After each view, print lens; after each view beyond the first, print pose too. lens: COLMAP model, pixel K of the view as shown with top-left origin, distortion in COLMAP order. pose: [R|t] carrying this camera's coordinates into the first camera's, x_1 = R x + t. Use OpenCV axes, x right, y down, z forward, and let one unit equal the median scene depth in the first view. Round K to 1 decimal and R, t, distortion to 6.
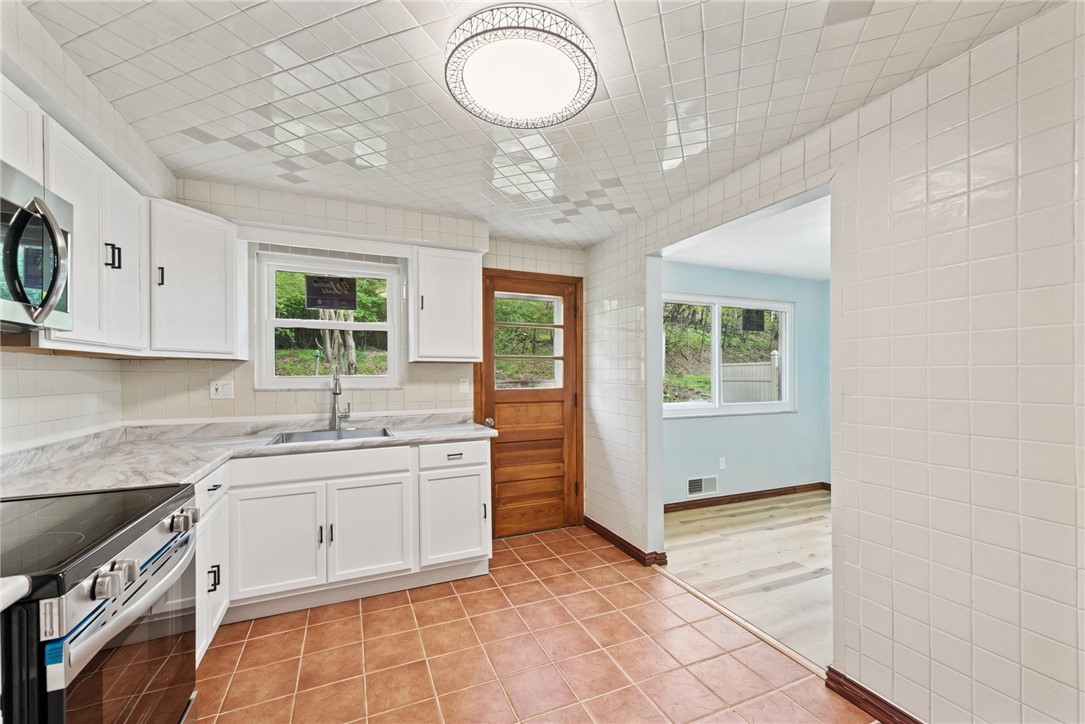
lens RADIAL K [[438.7, 0, 544.8], [0, 438.7, 377.0], [0, 0, 1]] dist [0.017531, -0.003401]
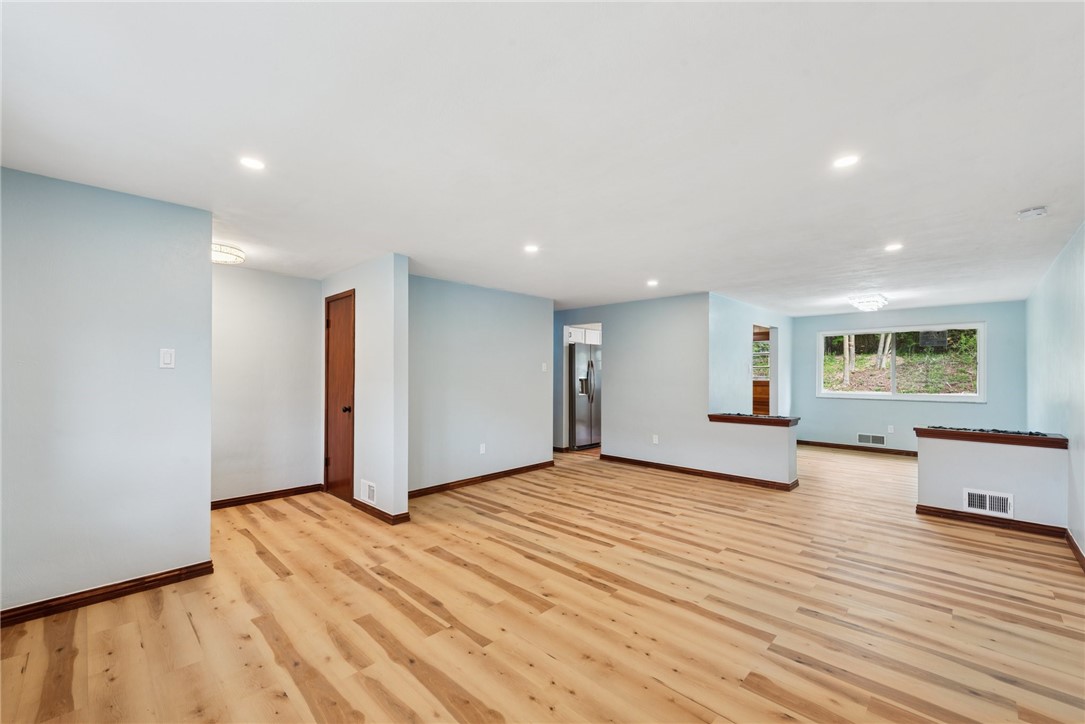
lens RADIAL K [[438.7, 0, 545.8], [0, 438.7, 371.2], [0, 0, 1]] dist [0.017531, -0.003401]
pose [[0.379254, -0.002225, -0.925290, 2.164688], [-0.005464, 0.999974, -0.004644, -0.008714], [0.925277, 0.006817, 0.379232, -1.229165]]
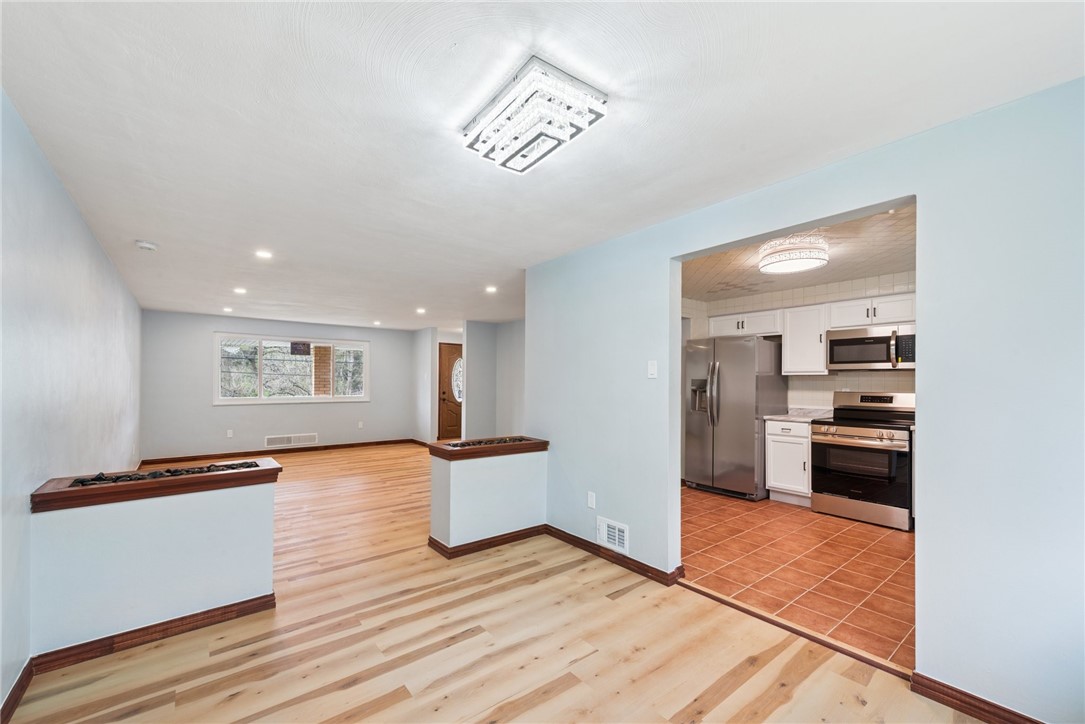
lens RADIAL K [[438.7, 0, 547.2], [0, 438.7, 377.8], [0, 0, 1]] dist [0.017531, -0.003401]
pose [[-0.965512, -0.004125, -0.260326, 0.958219], [-0.002779, 0.999981, -0.005538, -0.009063], [0.260344, -0.004624, -0.965505, 1.507376]]
